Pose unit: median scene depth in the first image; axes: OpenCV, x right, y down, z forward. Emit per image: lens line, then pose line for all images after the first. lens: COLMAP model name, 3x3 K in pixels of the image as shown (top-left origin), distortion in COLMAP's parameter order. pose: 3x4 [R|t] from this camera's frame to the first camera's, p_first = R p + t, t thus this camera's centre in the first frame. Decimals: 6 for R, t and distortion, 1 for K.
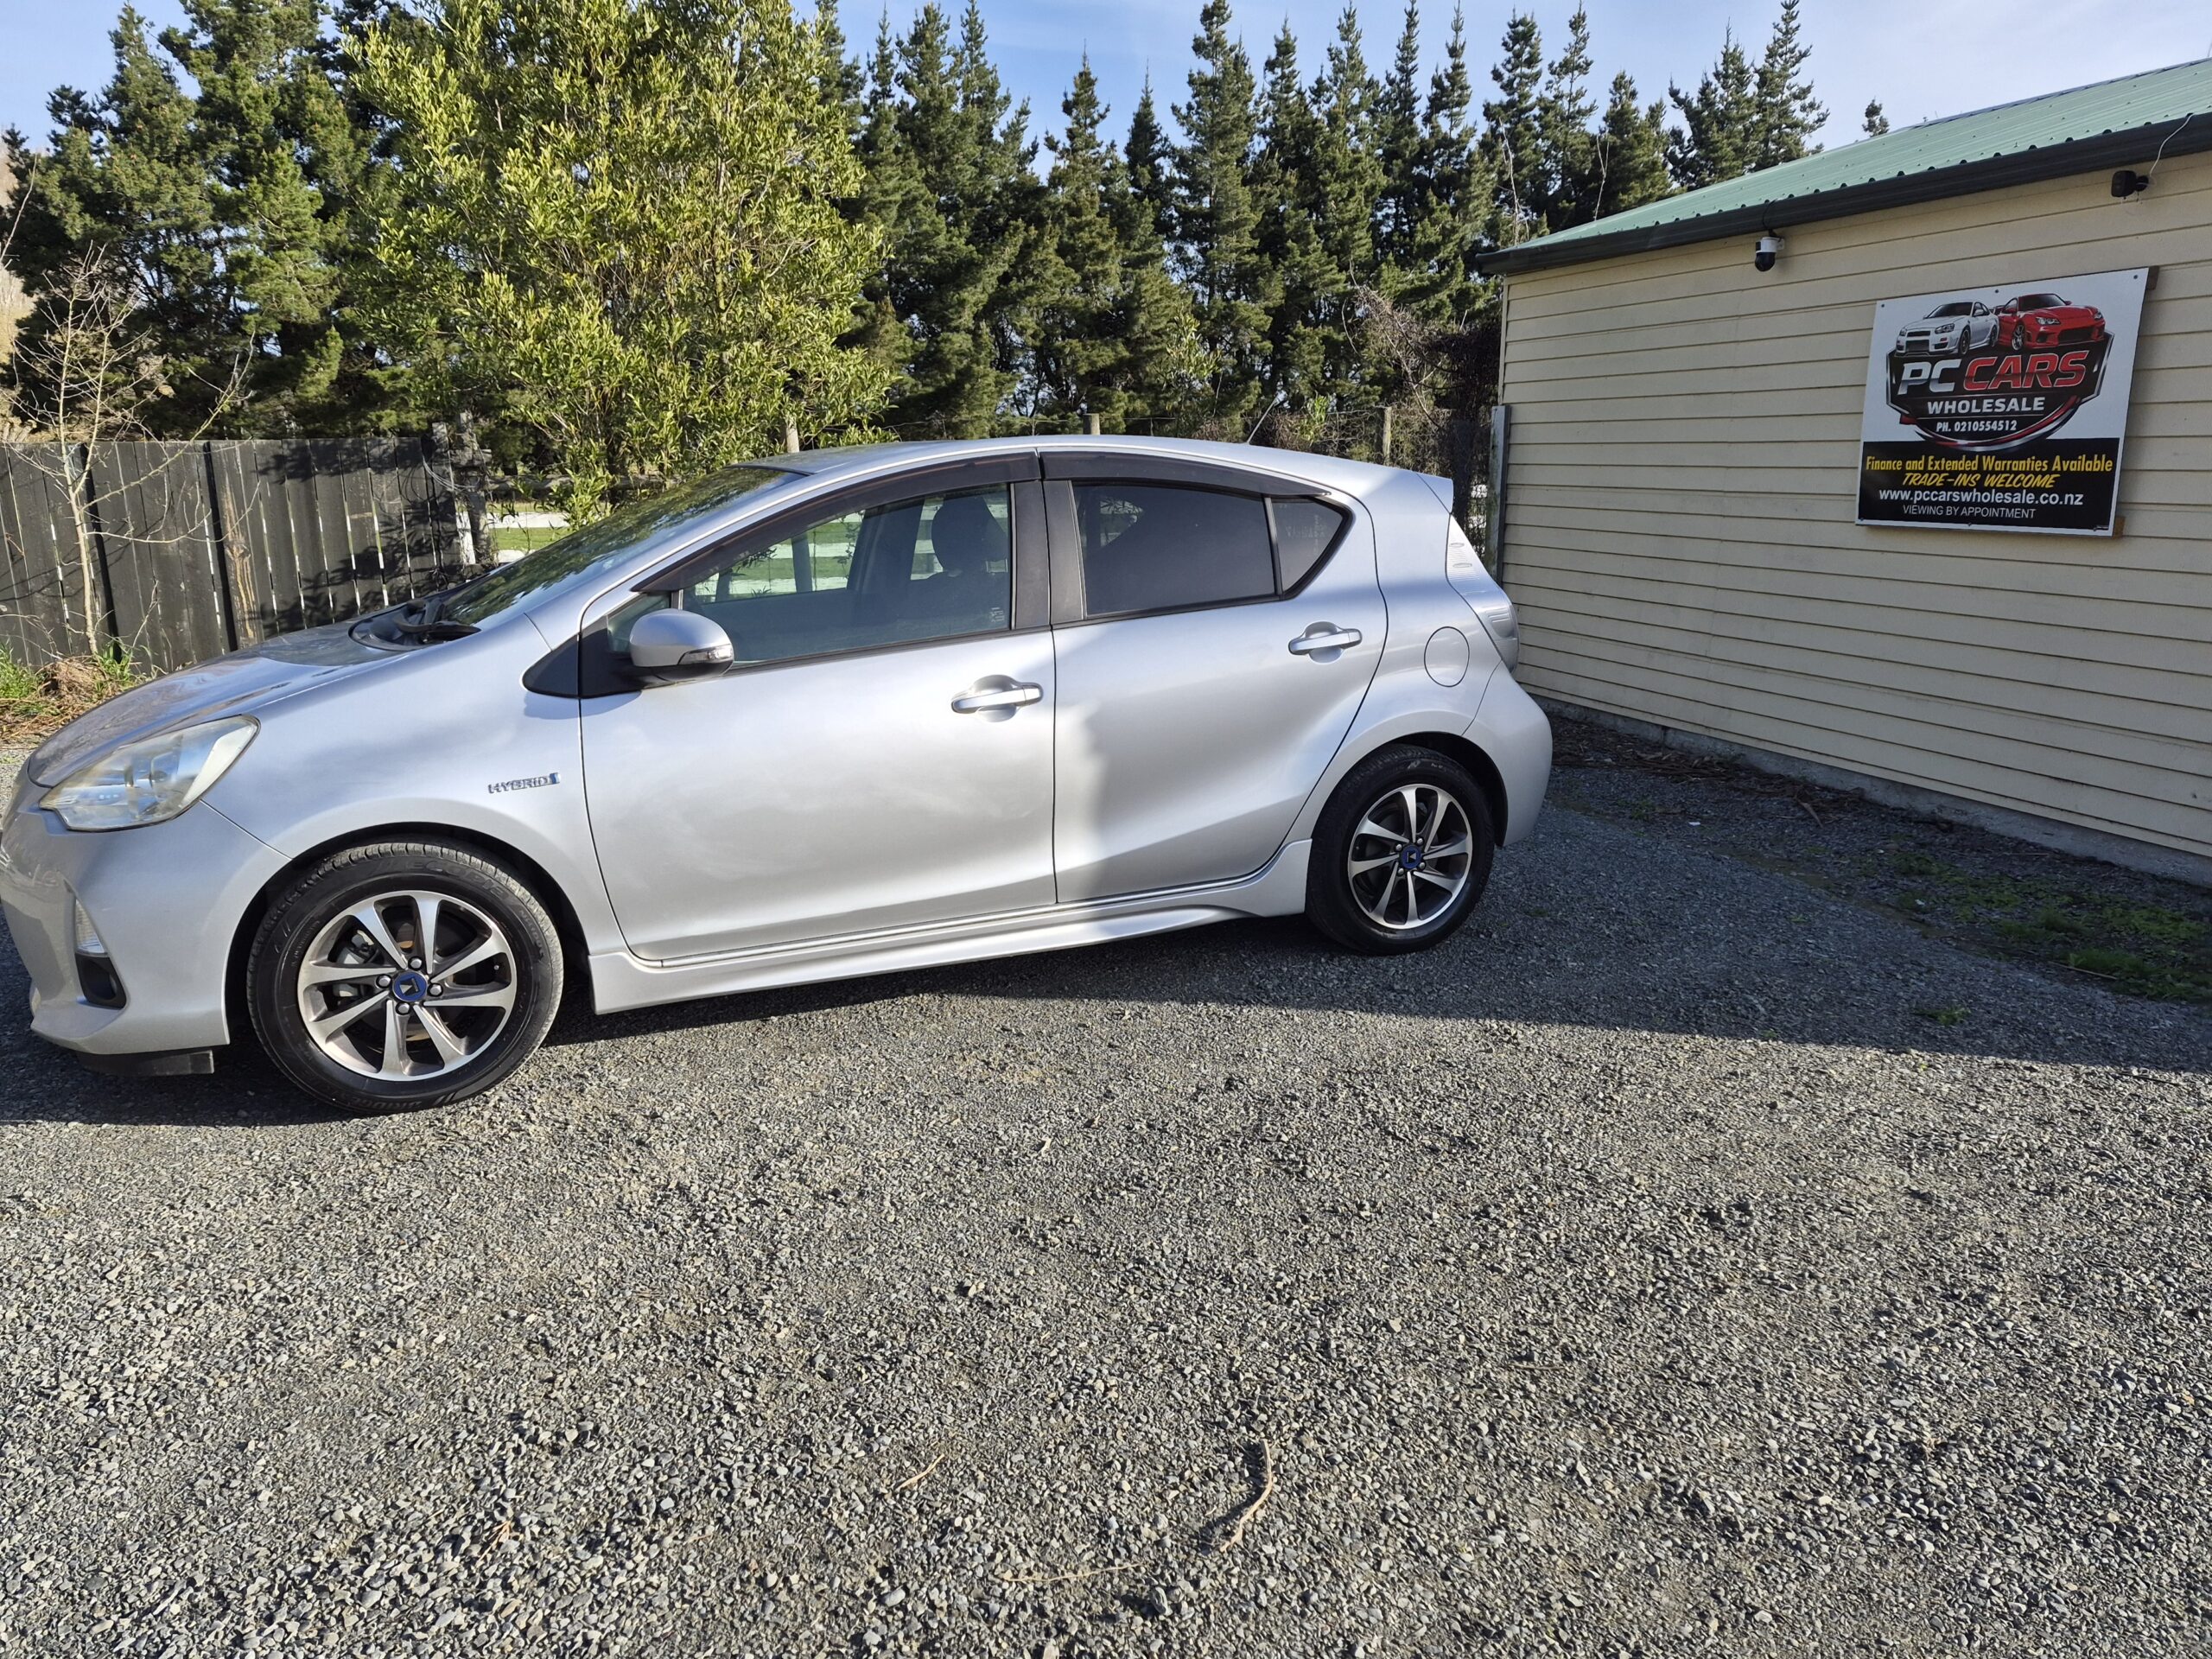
lens RADIAL K [[1537.0, 0, 1078.4], [0, 1537.0, 822.6], [0, 0, 1]] dist [0.060813, -0.058739]
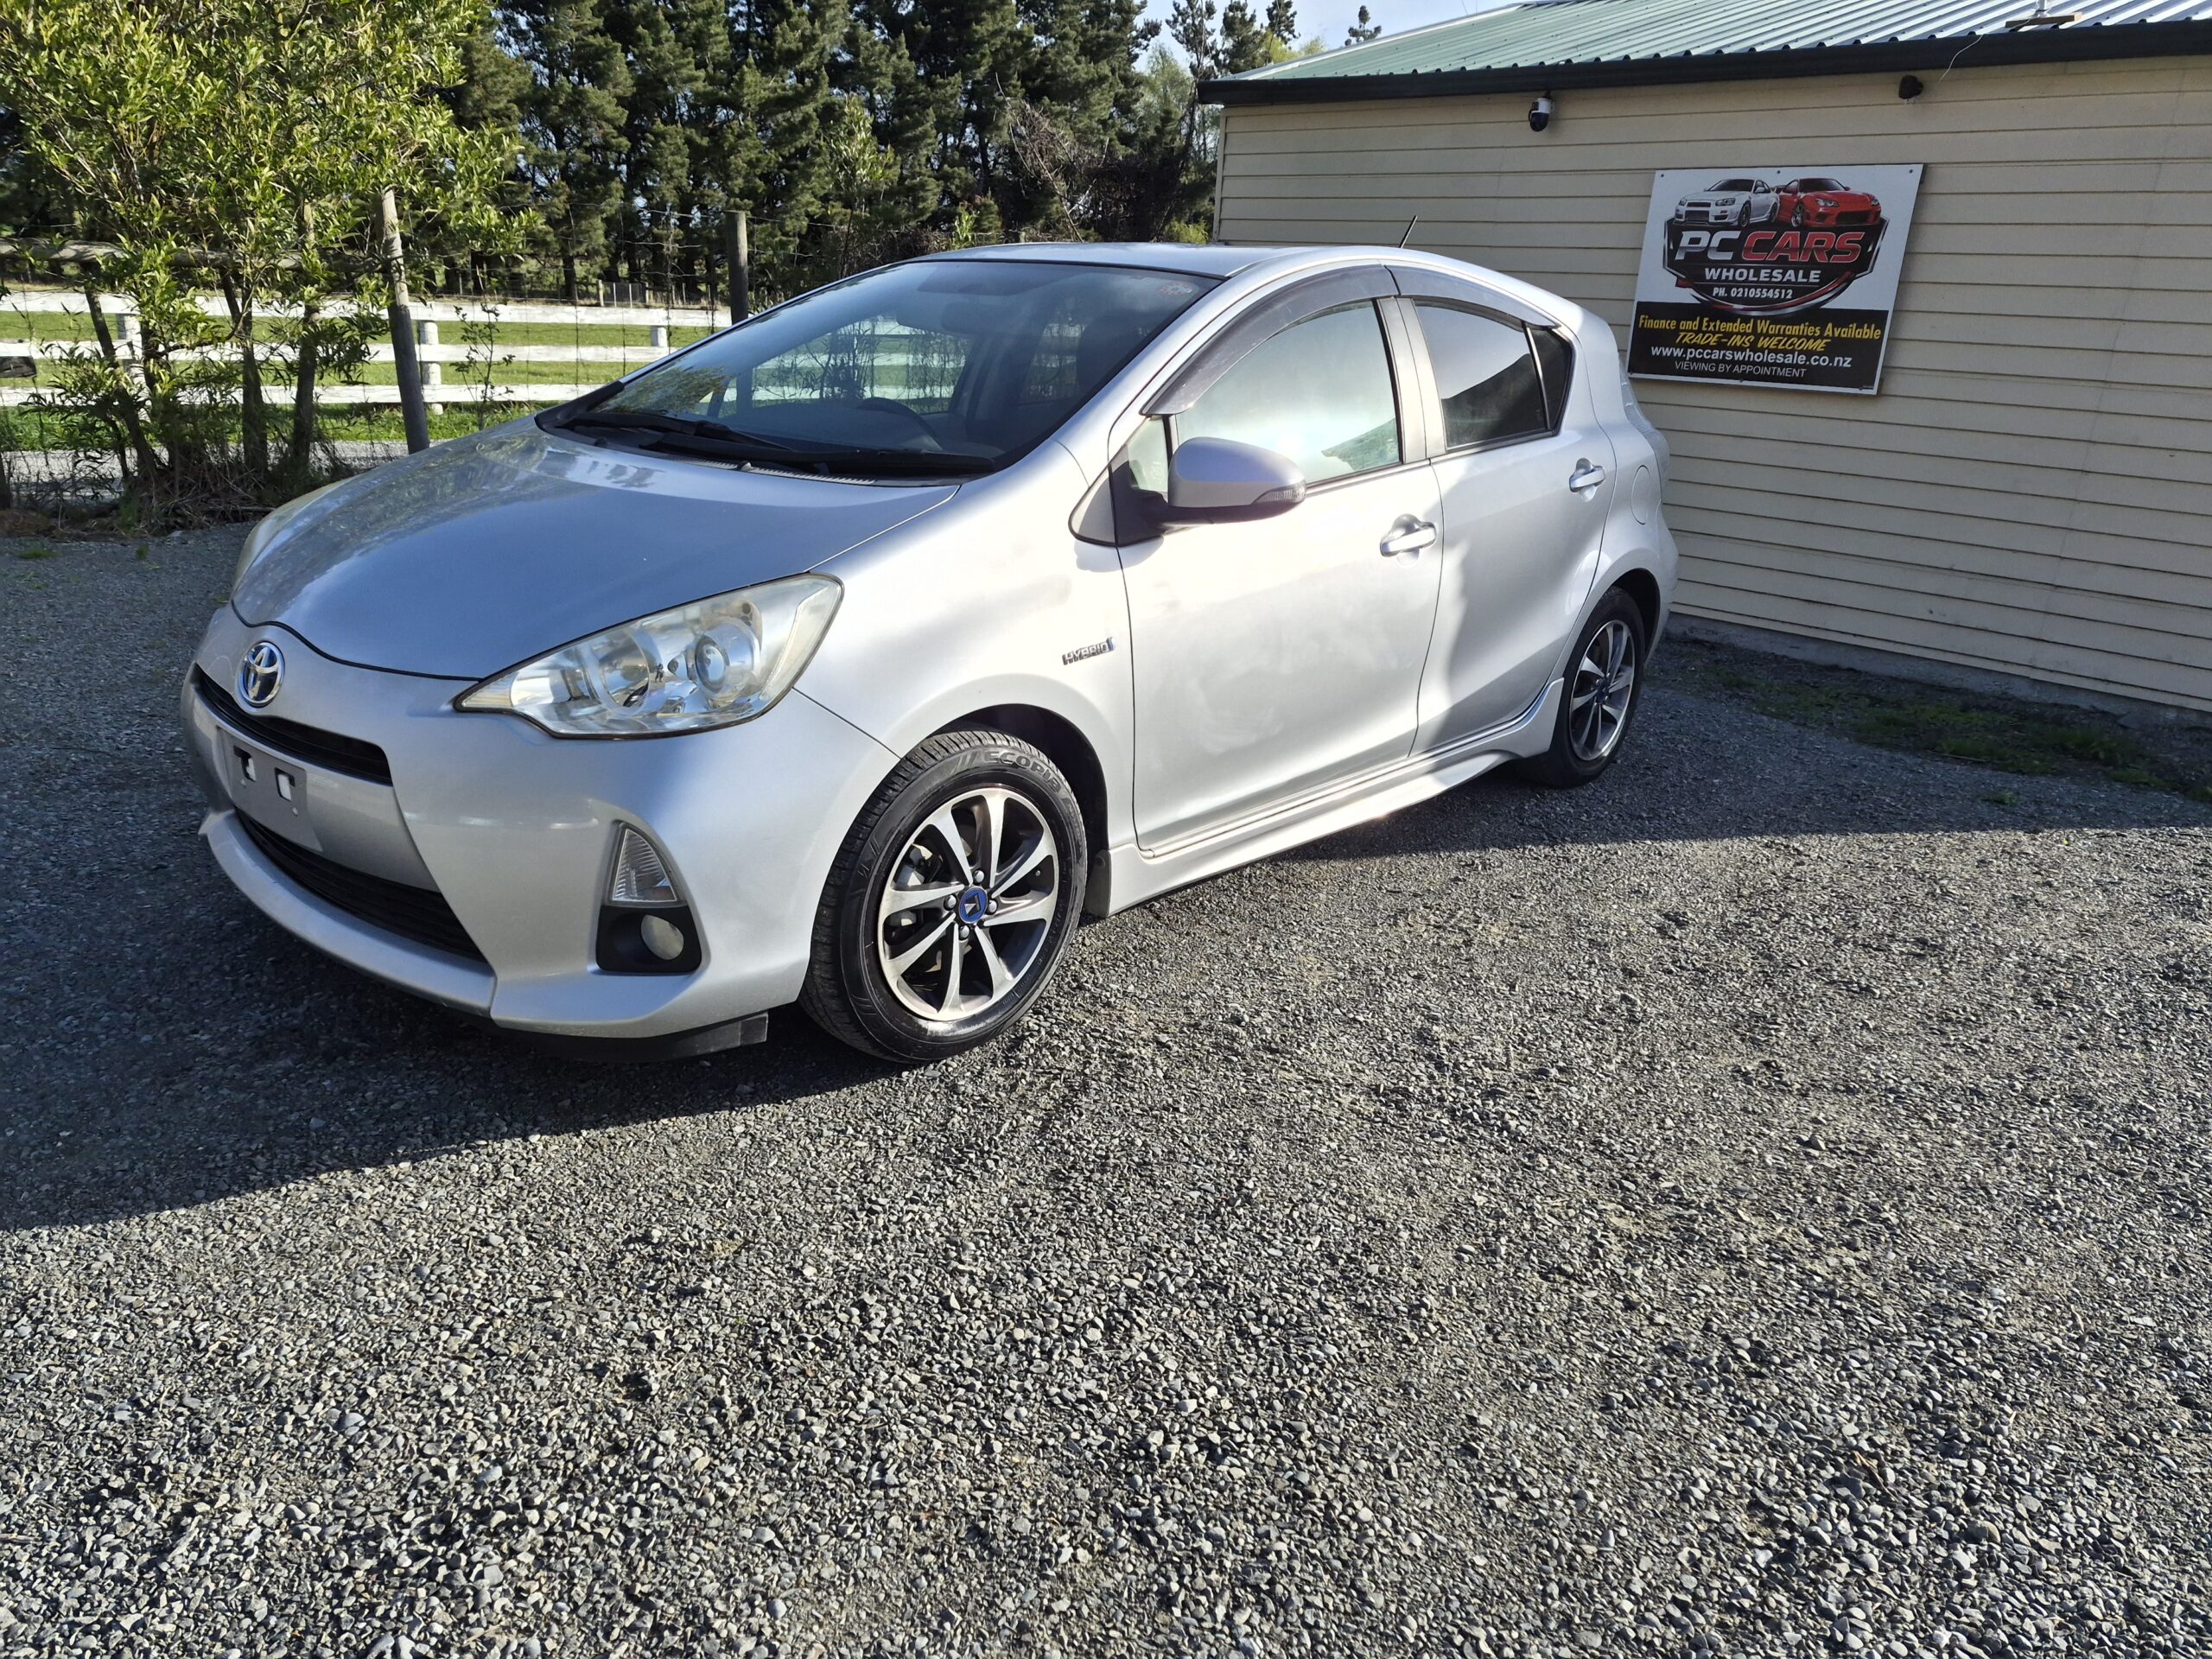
lens RADIAL K [[1545.7, 0, 1106.0], [0, 1545.7, 829.5], [0, 0, 1]] dist [0.063445, -0.062029]
pose [[0.904989, -0.084870, 0.416884, -0.390161], [0.040537, 0.992643, 0.114087, -0.013352], [-0.423499, -0.086348, 0.901772, 0.134082]]
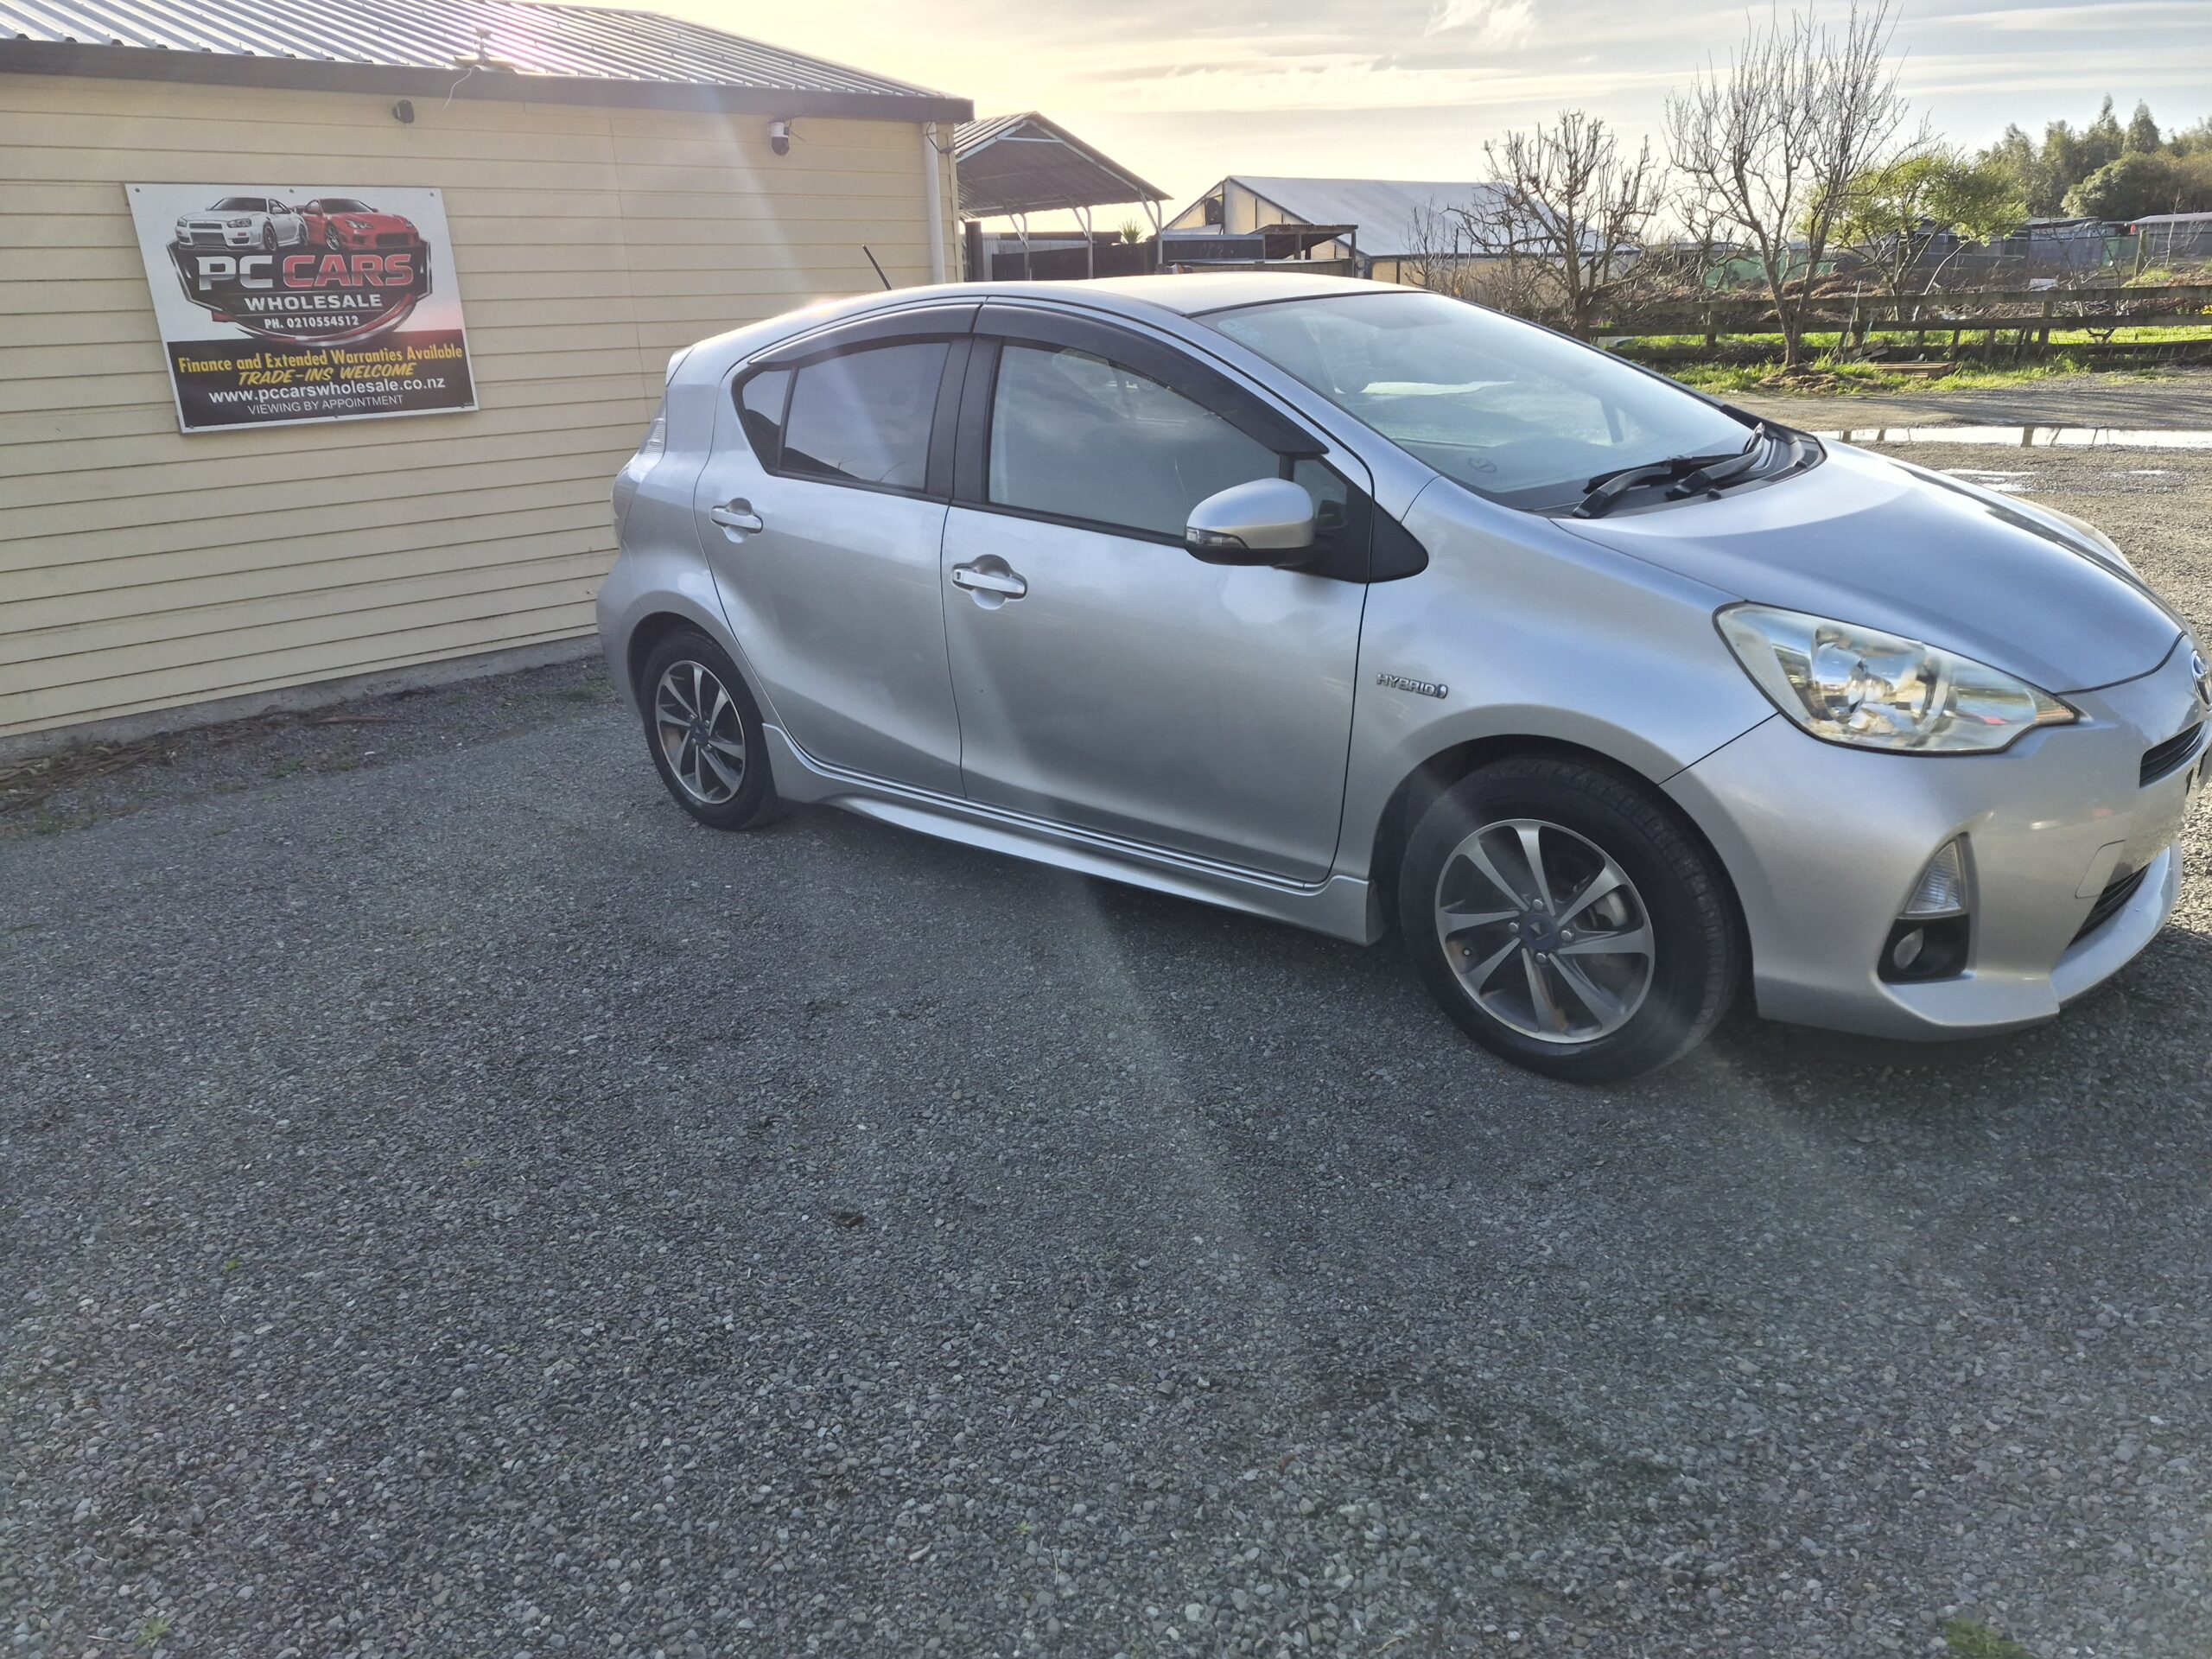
lens RADIAL K [[1551.1, 0, 1106.0], [0, 1551.1, 829.5], [0, 0, 1]] dist [0.015508, -0.007505]
pose [[-0.413400, -0.262020, 0.872035, -0.686851], [0.262102, 0.882925, 0.389546, -0.233324], [-0.872011, 0.389600, -0.296325, 1.031939]]
